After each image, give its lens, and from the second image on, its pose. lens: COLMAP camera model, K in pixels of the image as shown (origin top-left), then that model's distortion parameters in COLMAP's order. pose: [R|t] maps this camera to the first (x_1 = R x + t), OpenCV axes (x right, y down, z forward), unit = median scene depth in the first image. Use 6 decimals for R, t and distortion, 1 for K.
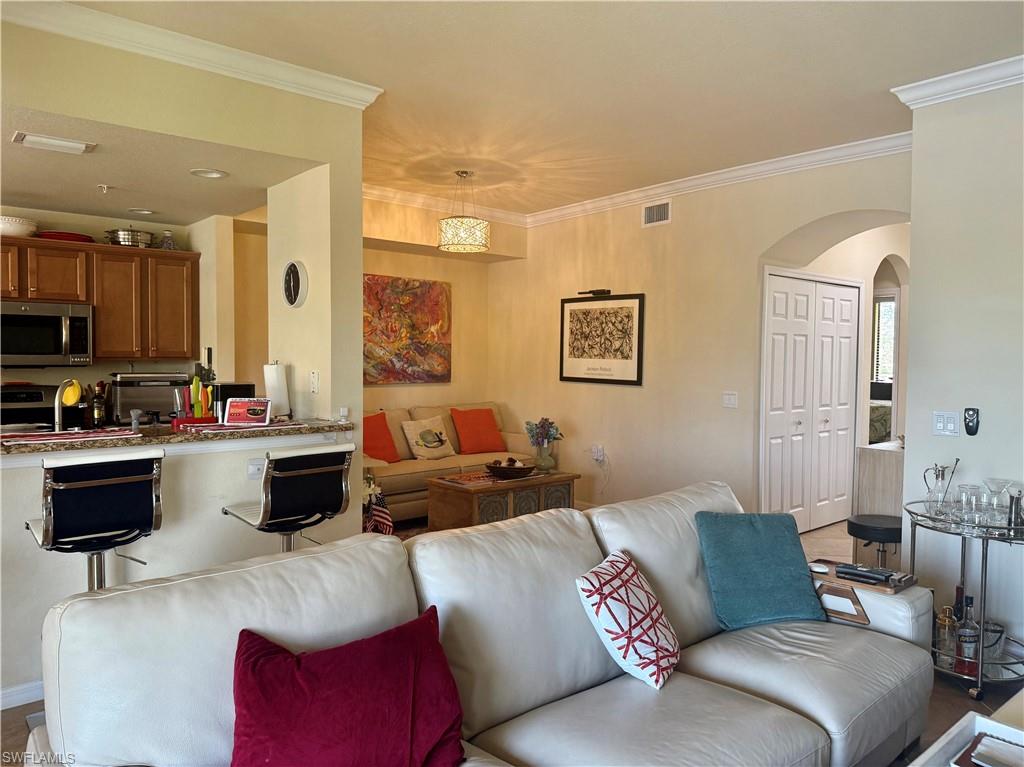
lens RADIAL K [[708.9, 0, 512.0], [0, 708.9, 383.5], [0, 0, 1]] dist [0.105343, -0.152153]
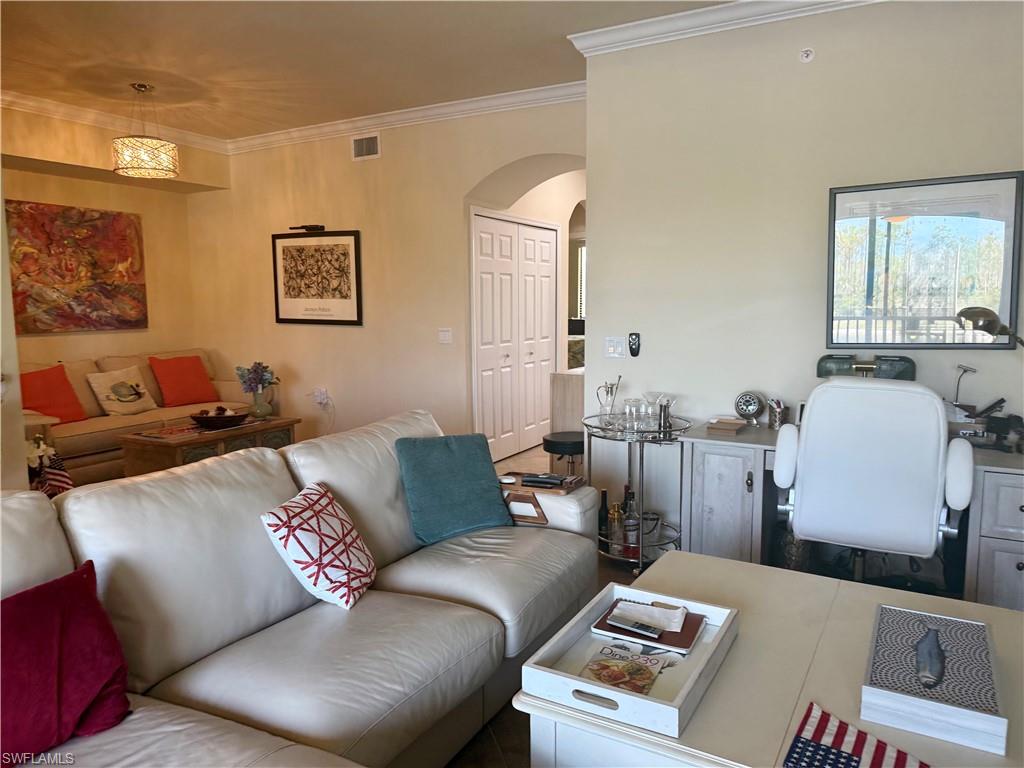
lens RADIAL K [[708.9, 0, 512.0], [0, 708.9, 384.0], [0, 0, 1]] dist [0.105343, -0.152153]
pose [[0.937216, -0.055378, 0.344326, 0.041000], [0.029255, 0.996316, 0.080609, 0.013655], [-0.347521, -0.065474, 0.935383, -0.009191]]
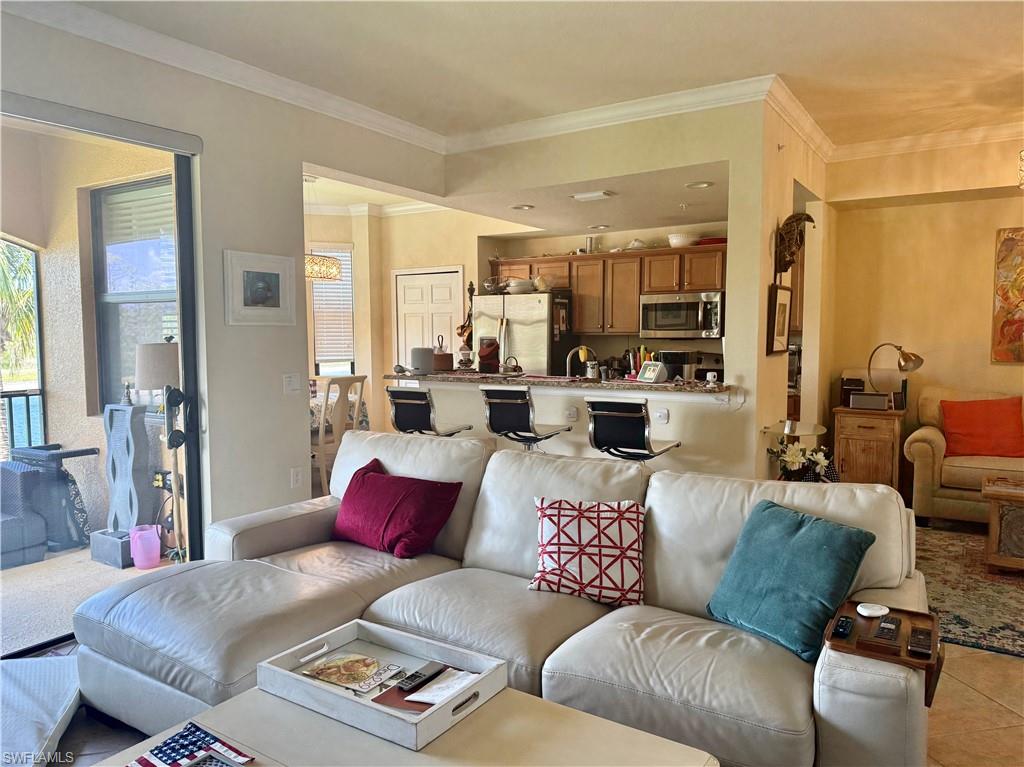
lens RADIAL K [[732.7, 0, 509.5], [0, 732.7, 384.4], [0, 0, 1]] dist [0.107993, -0.165423]
pose [[0.286147, 0.060984, -0.956243, 0.665270], [-0.030468, 0.998047, 0.054532, -0.002484], [0.957701, 0.013531, 0.287446, 0.274885]]
